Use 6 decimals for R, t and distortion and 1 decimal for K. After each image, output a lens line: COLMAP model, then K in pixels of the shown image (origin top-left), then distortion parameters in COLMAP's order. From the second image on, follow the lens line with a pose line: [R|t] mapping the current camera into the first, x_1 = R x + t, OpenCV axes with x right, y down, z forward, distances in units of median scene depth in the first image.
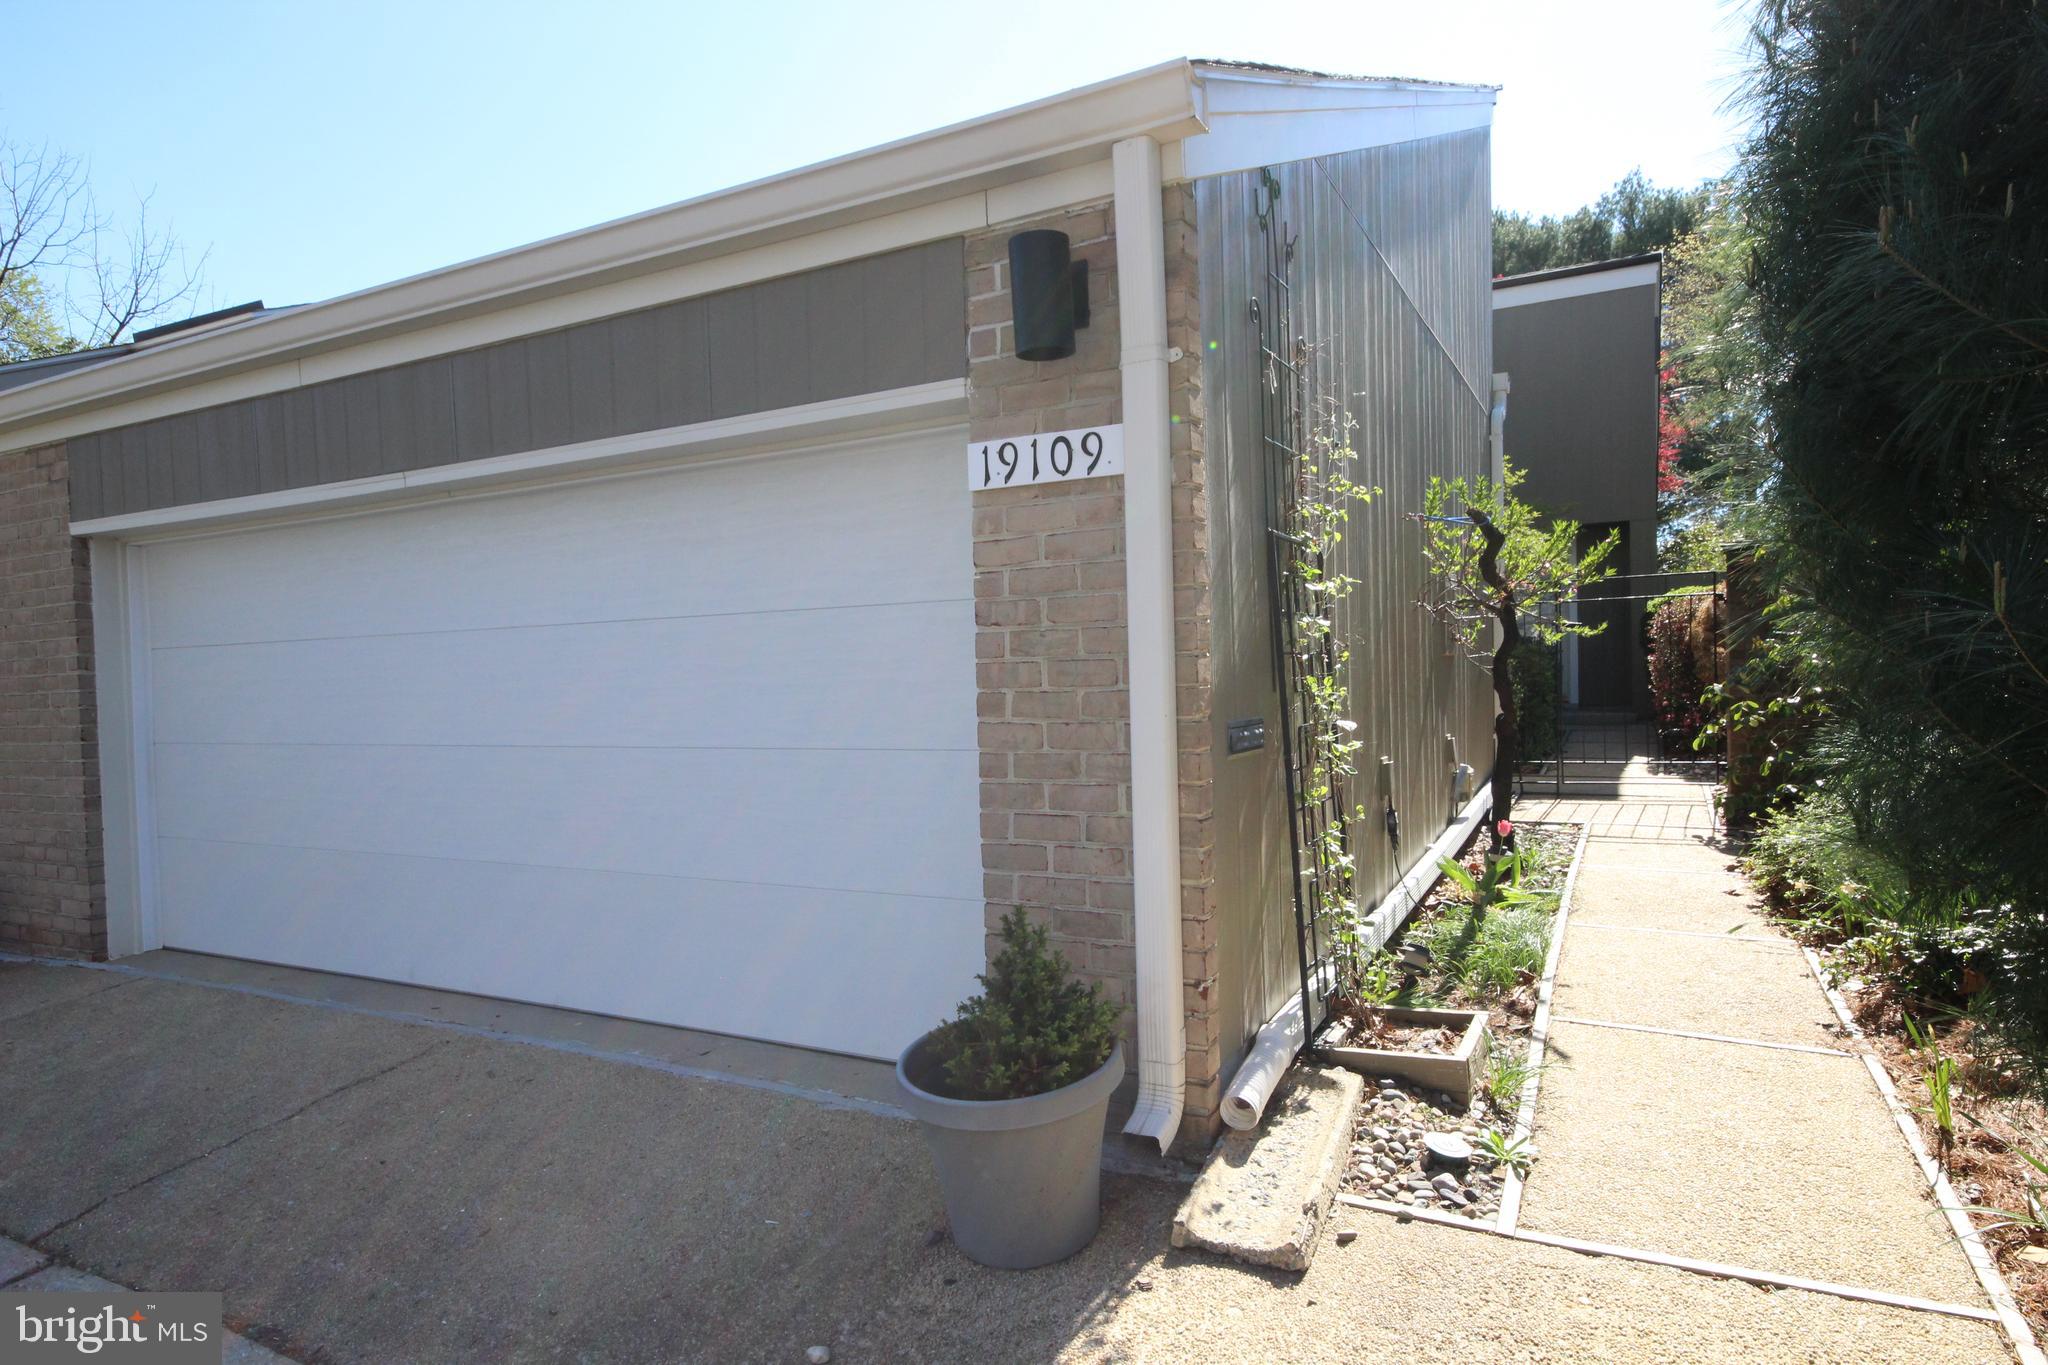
lens RADIAL K [[1137.3, 0, 1022.7], [0, 1137.3, 685.4], [0, 0, 1]] dist [0.002058, -0.000108]
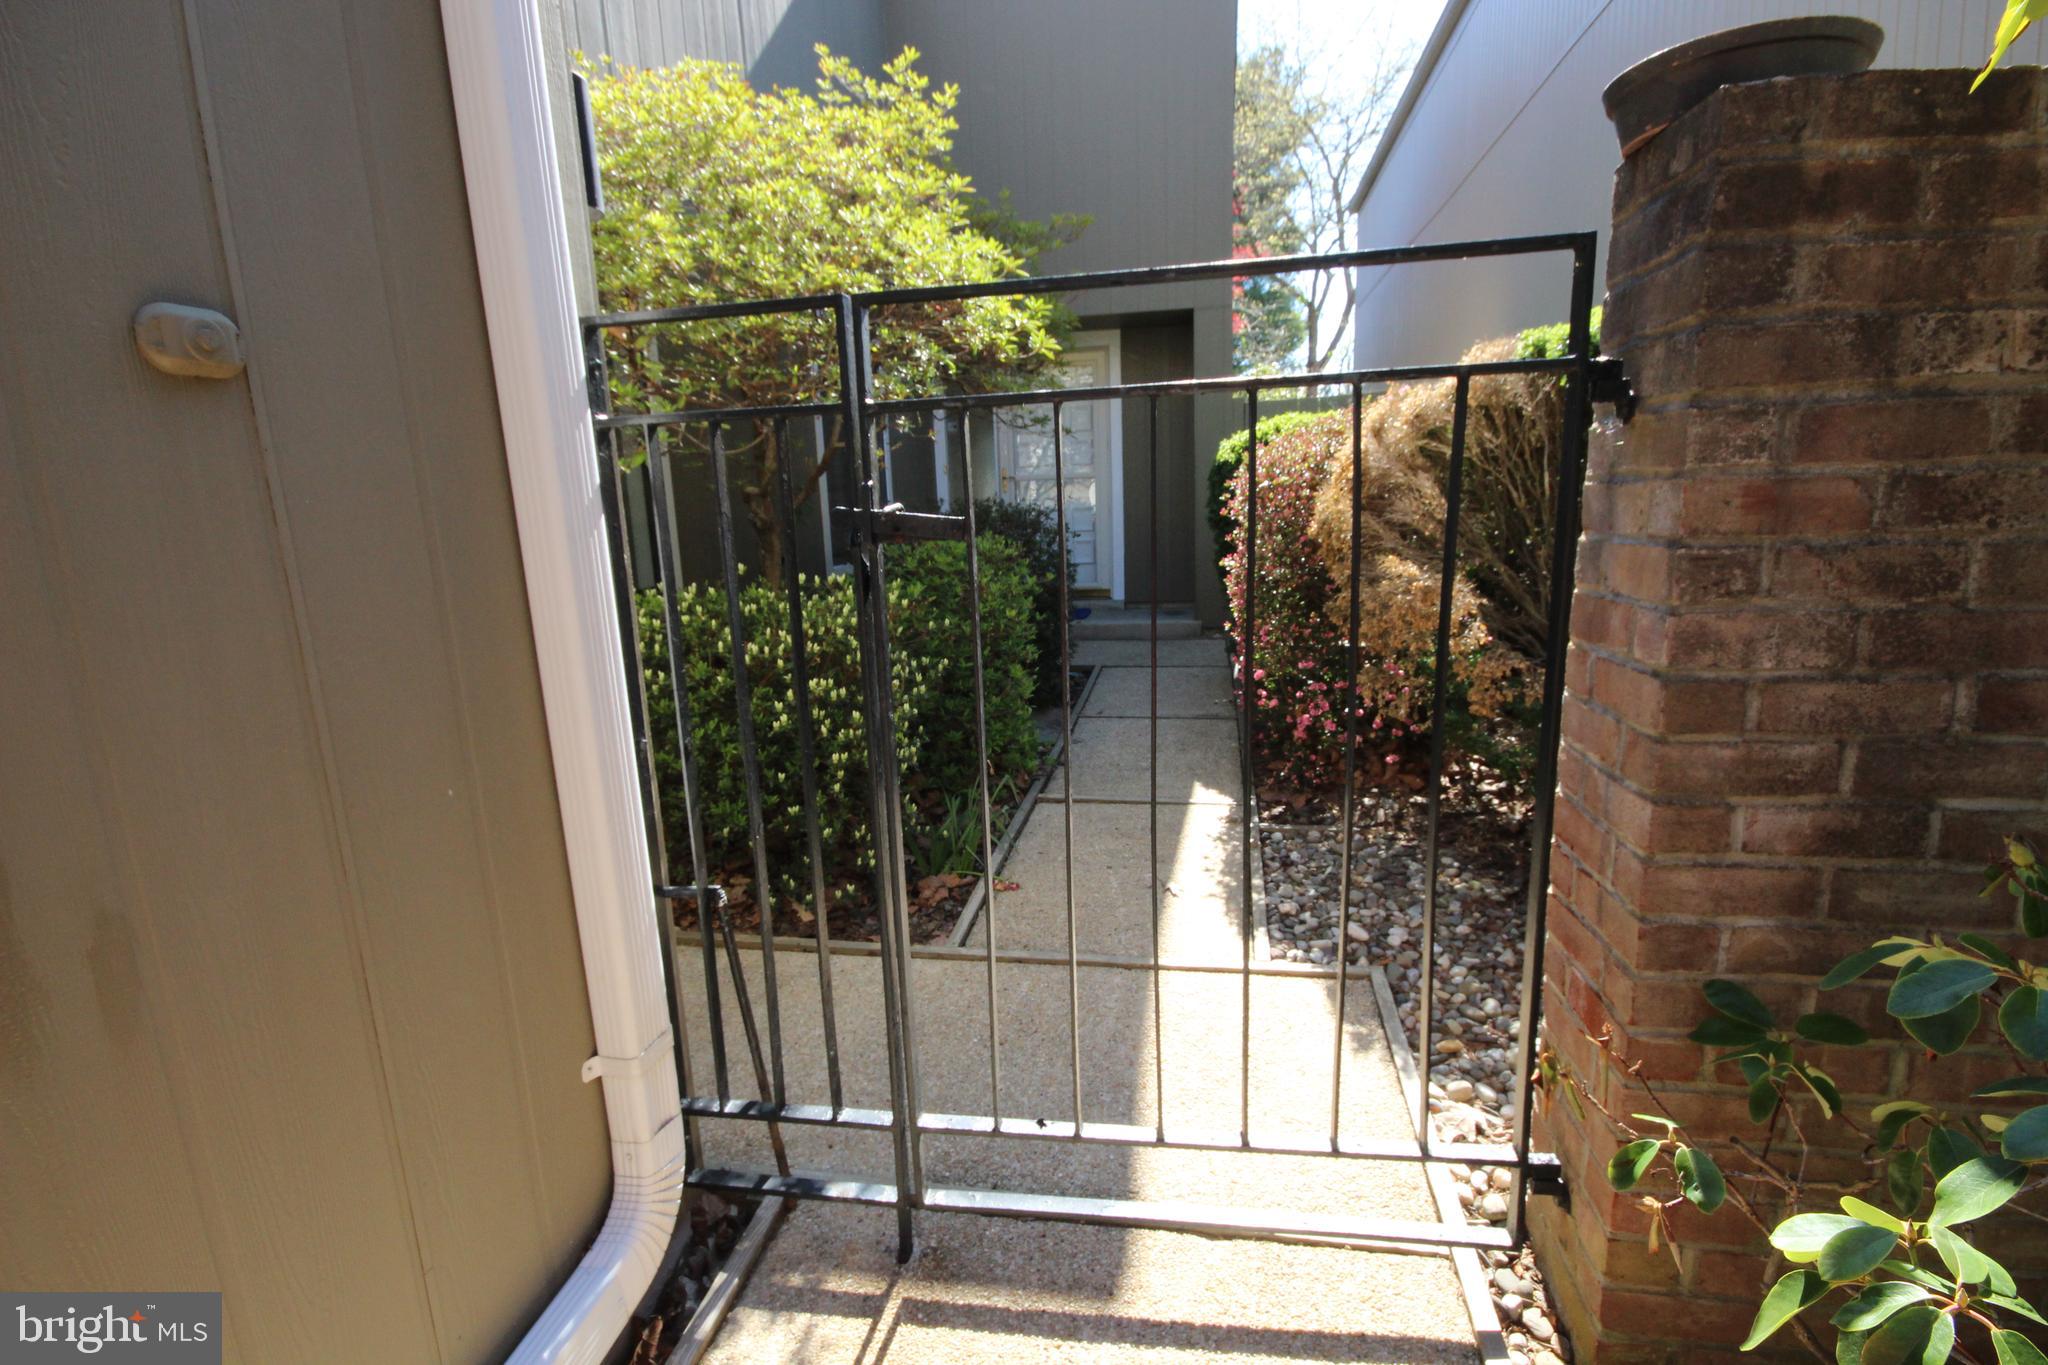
lens RADIAL K [[949.5, 0, 1027.7], [0, 949.5, 699.8], [0, 0, 1]] dist [-0.001310, 0.000328]
pose [[0.949794, -0.075311, 0.303678, 1.267838], [0.019657, 0.983044, 0.182311, -0.151430], [-0.312259, -0.167188, 0.935170, 2.359814]]
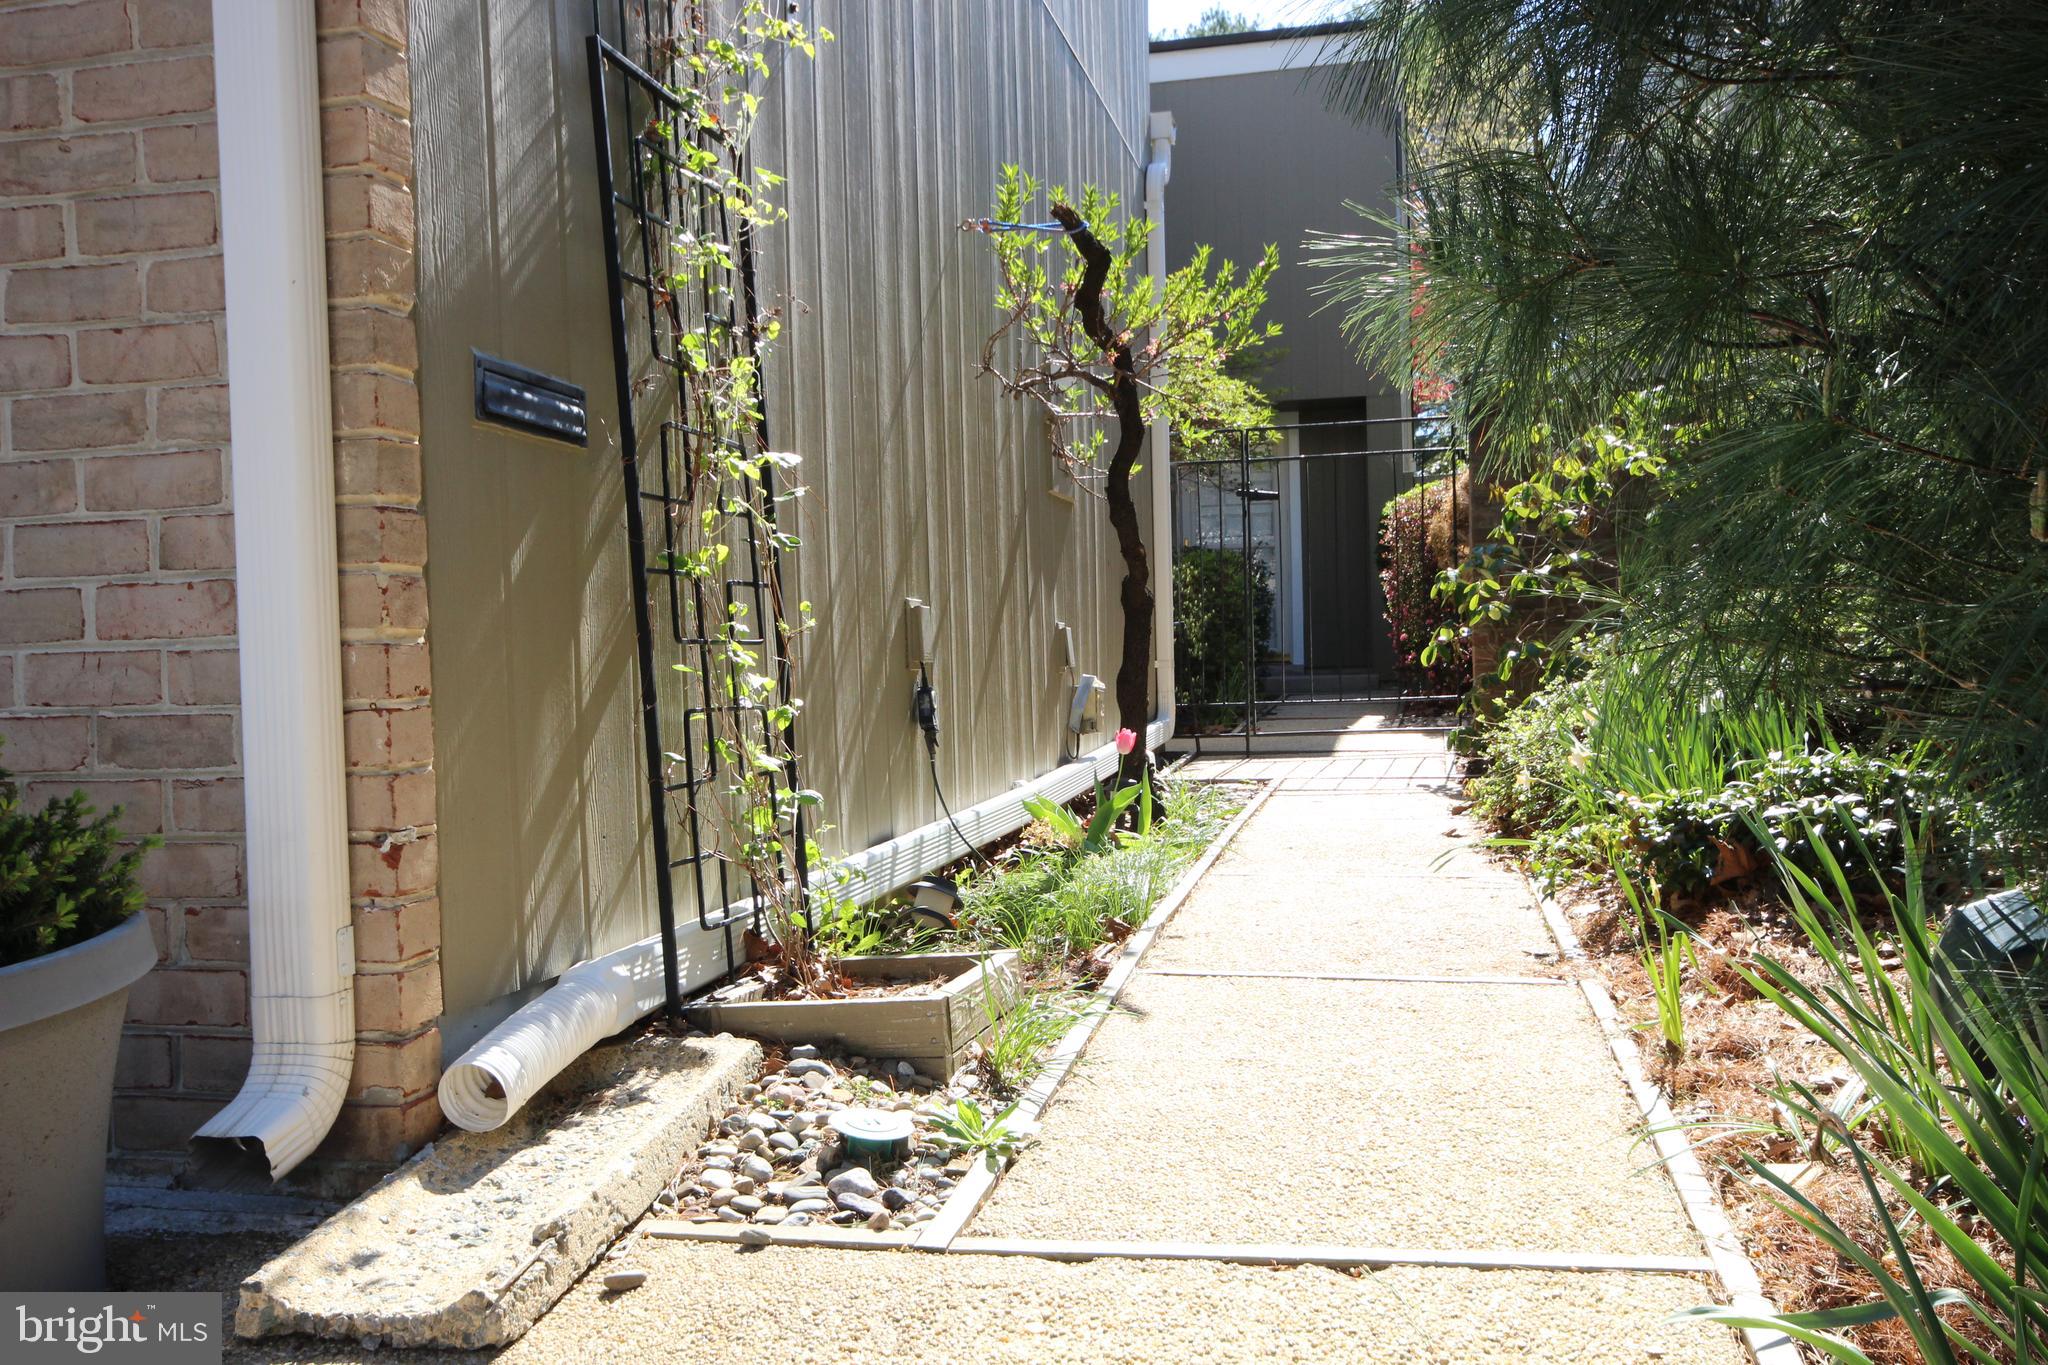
lens RADIAL K [[1733.7, 0, 1020.6], [0, 1733.7, 681.6], [0, 0, 1]] dist [-0.028535, 0.106712]
pose [[0.963652, -0.002140, 0.267151, 0.214180], [0.006392, 0.999866, -0.015046, 0.199412], [-0.267083, 0.016207, 0.963537, 0.185630]]
